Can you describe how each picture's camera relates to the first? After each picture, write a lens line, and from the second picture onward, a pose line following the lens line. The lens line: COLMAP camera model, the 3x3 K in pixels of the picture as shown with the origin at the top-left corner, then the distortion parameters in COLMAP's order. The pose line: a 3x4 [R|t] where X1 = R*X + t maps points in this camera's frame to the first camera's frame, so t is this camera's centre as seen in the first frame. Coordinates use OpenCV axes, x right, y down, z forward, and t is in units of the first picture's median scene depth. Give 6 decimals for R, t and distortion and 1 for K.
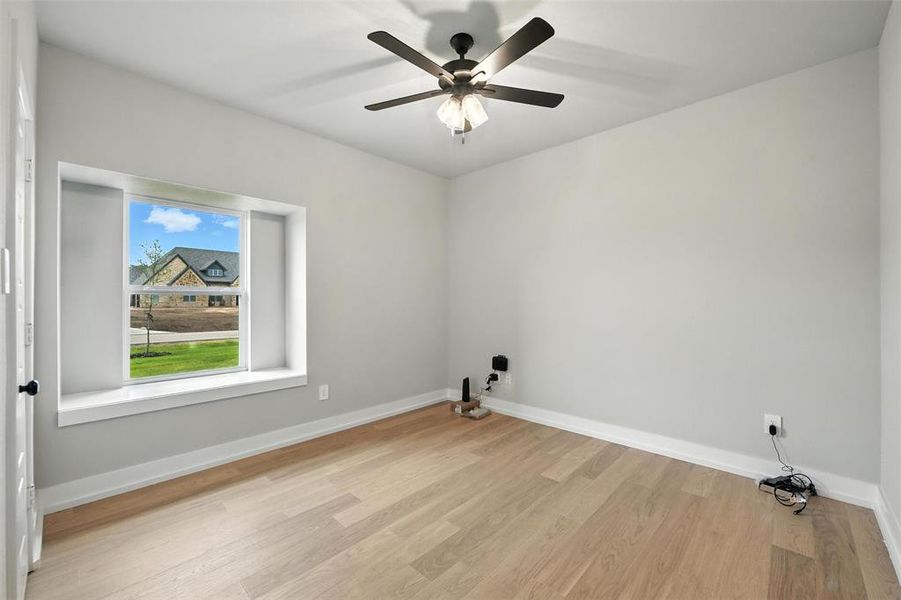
lens RADIAL K [[362.2, 0, 454.2], [0, 362.2, 298.4], [0, 0, 1]] dist [-0.008524, -0.000232]
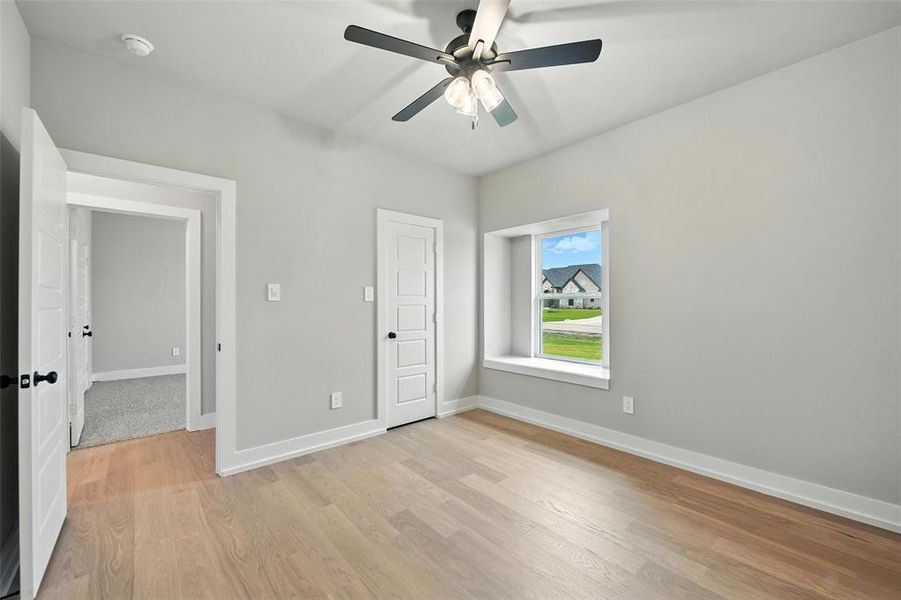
lens RADIAL K [[362.2, 0, 454.2], [0, 362.2, 298.4], [0, 0, 1]] dist [-0.008524, -0.000232]
pose [[-0.093897, -0.014071, -0.995482, 0.583402], [0.006014, 0.999874, -0.014700, 0.004317], [0.995564, -0.007367, -0.093801, 0.655948]]
